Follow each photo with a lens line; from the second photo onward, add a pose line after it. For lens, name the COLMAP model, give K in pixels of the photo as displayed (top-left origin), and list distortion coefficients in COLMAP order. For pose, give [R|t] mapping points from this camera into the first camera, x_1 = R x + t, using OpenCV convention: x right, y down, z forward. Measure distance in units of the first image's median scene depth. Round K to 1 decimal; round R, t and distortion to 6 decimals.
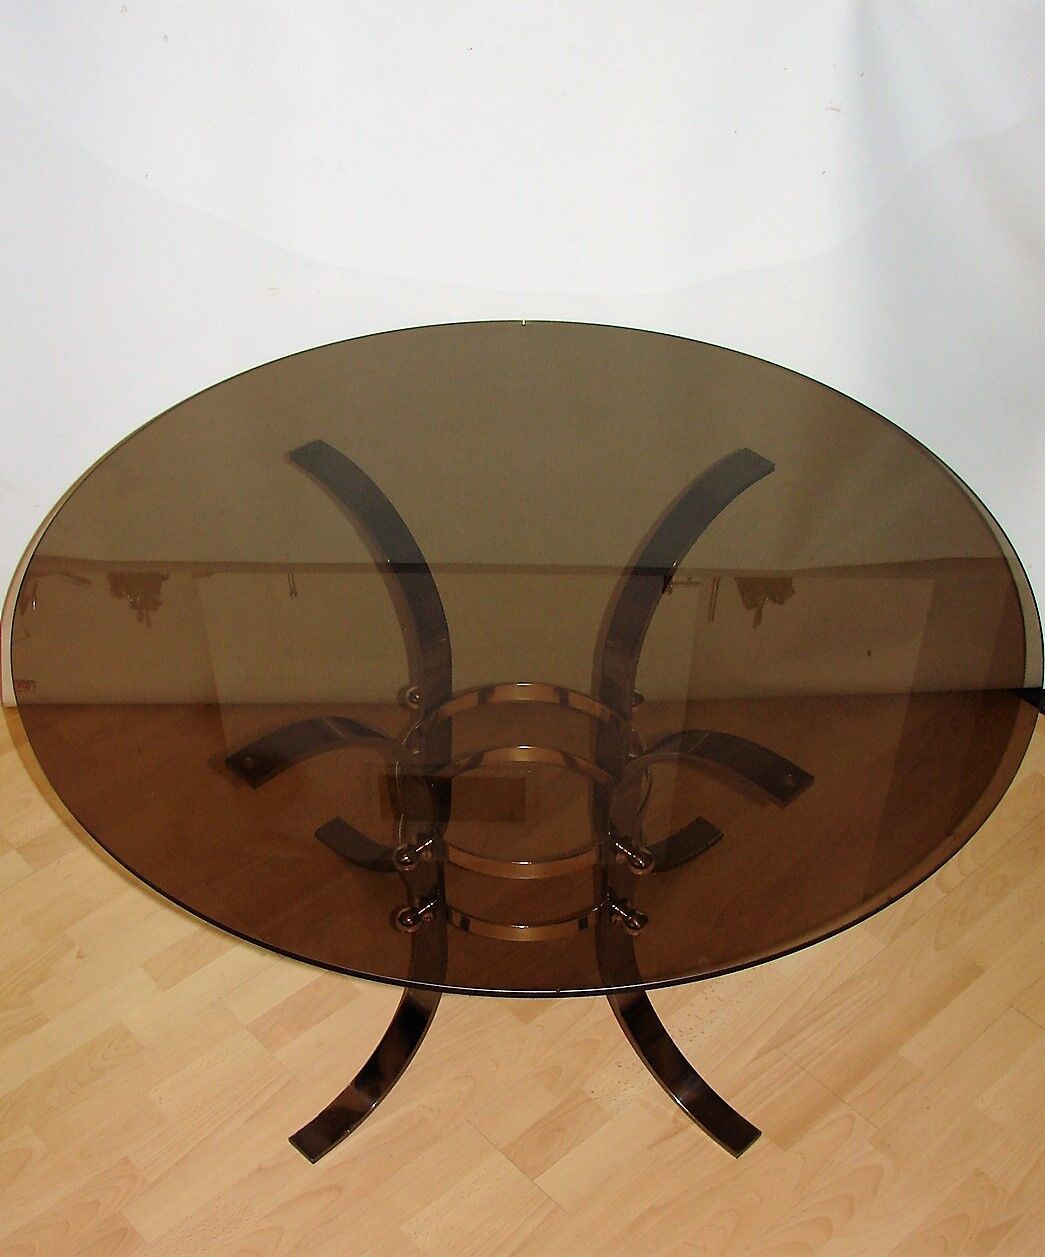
lens RADIAL K [[2166.3, 0, 522.5], [0, 2166.3, 628.5], [0, 0, 1]] dist [0.010004, -0.014310]
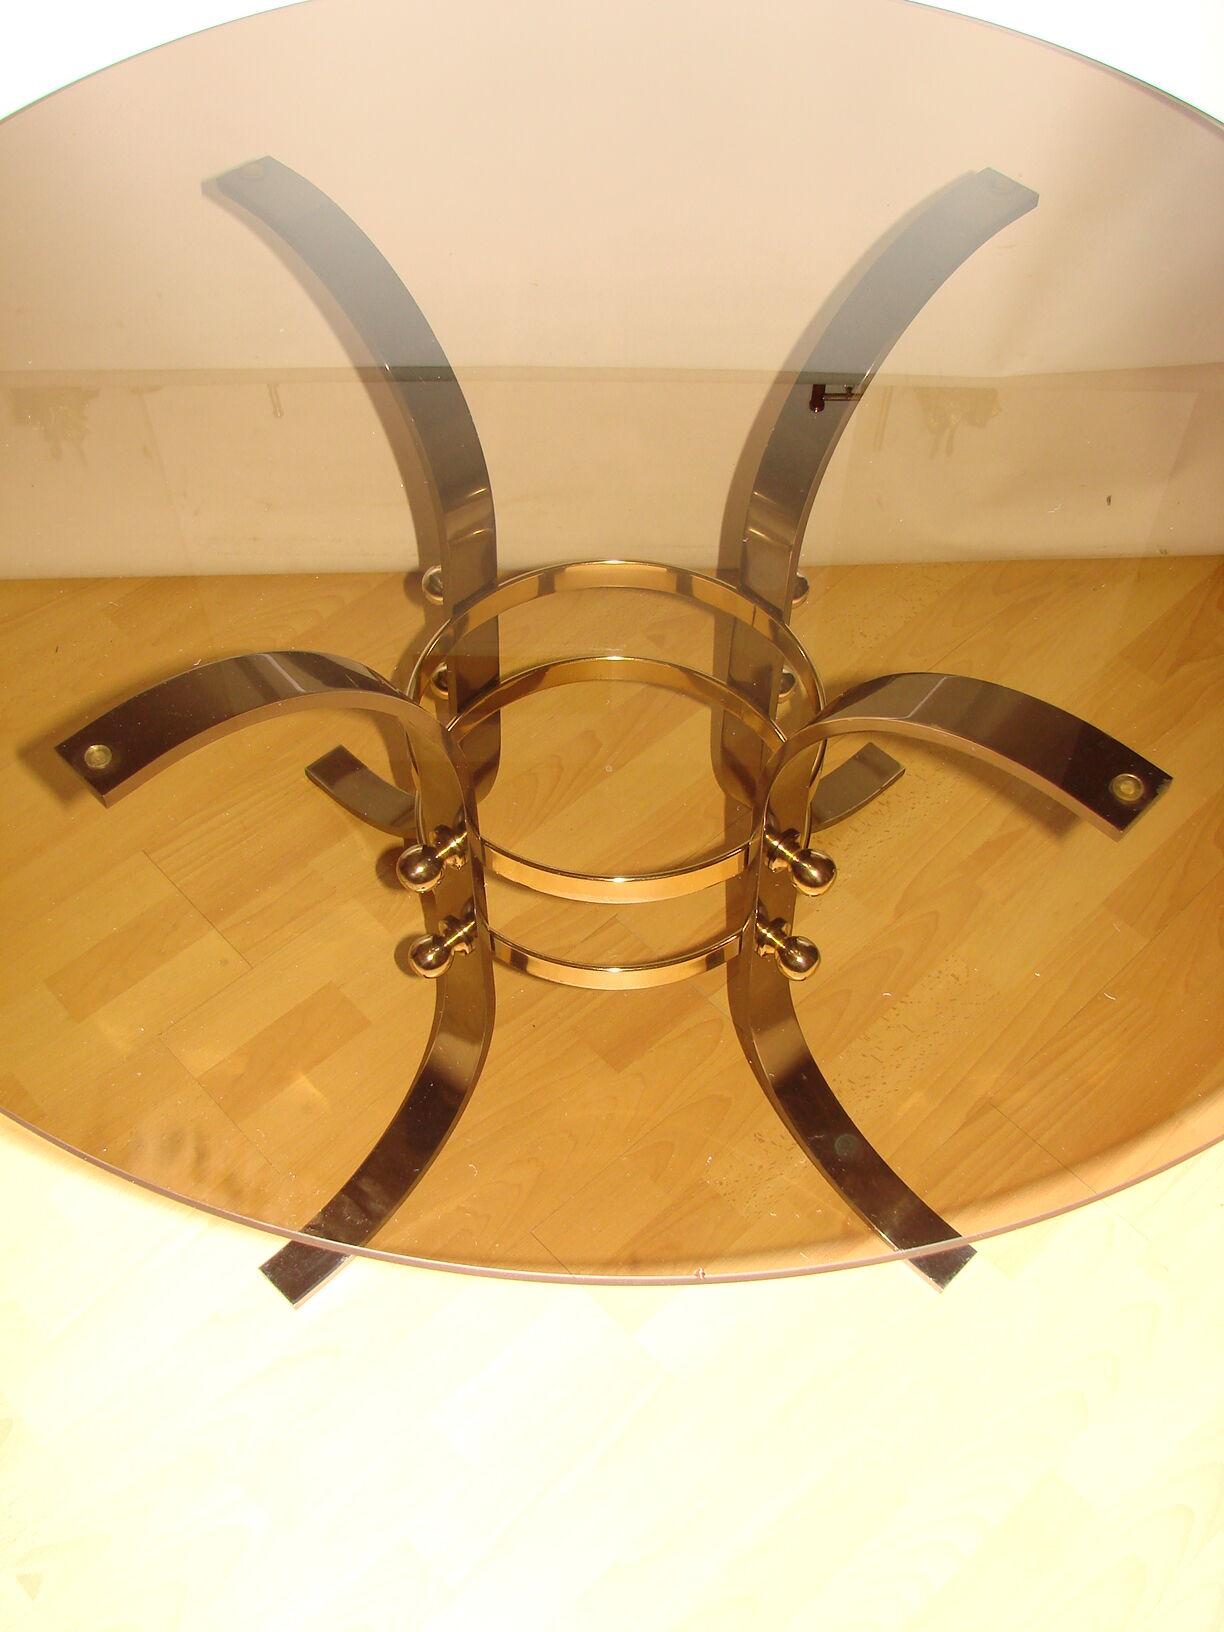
lens RADIAL K [[2178.8, 0, 612.0], [0, 2178.8, 816.0], [0, 0, 1]] dist [-0.269989, 1.082147]
pose [[0.999932, -0.007649, 0.008788, -0.005795], [0.006007, 0.984785, 0.173675, -0.011262], [-0.009982, -0.173611, 0.984764, 0.391033]]
